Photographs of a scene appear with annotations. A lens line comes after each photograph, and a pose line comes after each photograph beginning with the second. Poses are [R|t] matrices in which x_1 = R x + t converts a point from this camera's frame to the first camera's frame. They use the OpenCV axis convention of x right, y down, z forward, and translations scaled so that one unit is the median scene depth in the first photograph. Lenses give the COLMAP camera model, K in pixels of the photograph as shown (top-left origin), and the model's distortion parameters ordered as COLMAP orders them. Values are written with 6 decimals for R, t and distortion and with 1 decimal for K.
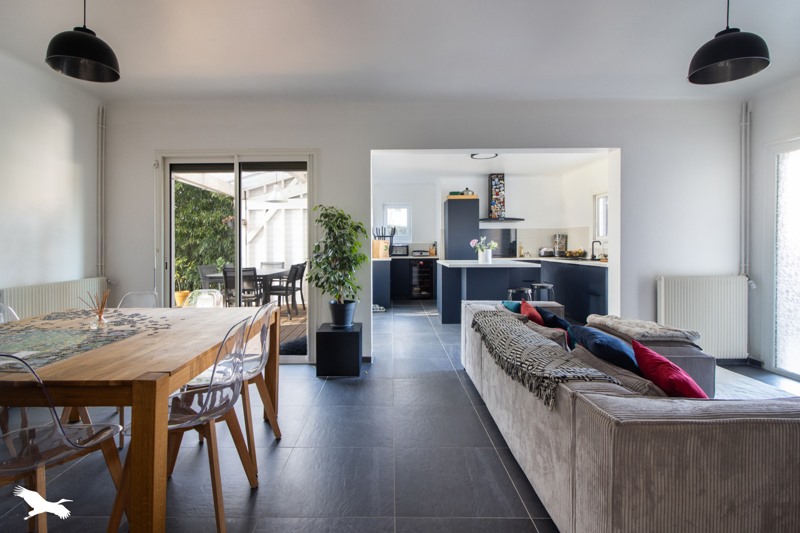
lens RADIAL K [[358.7, 0, 401.9], [0, 358.7, 261.6], [0, 0, 1]] dist [-0.000518, -0.000202]
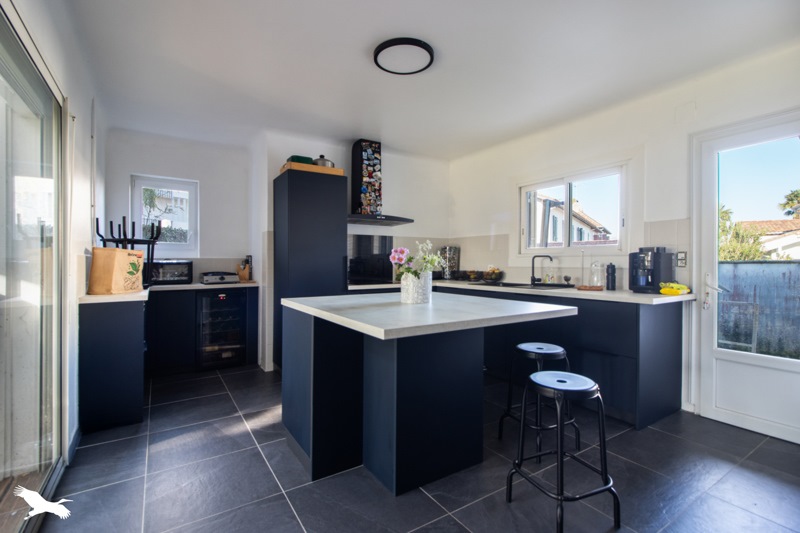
lens RADIAL K [[358.7, 0, 401.9], [0, 358.7, 261.6], [0, 0, 1]] dist [-0.000518, -0.000202]
pose [[0.841974, 0.003058, 0.539510, -0.006442], [0.023245, 0.998850, -0.041939, -0.020823], [-0.539018, 0.047853, 0.840934, 0.480389]]
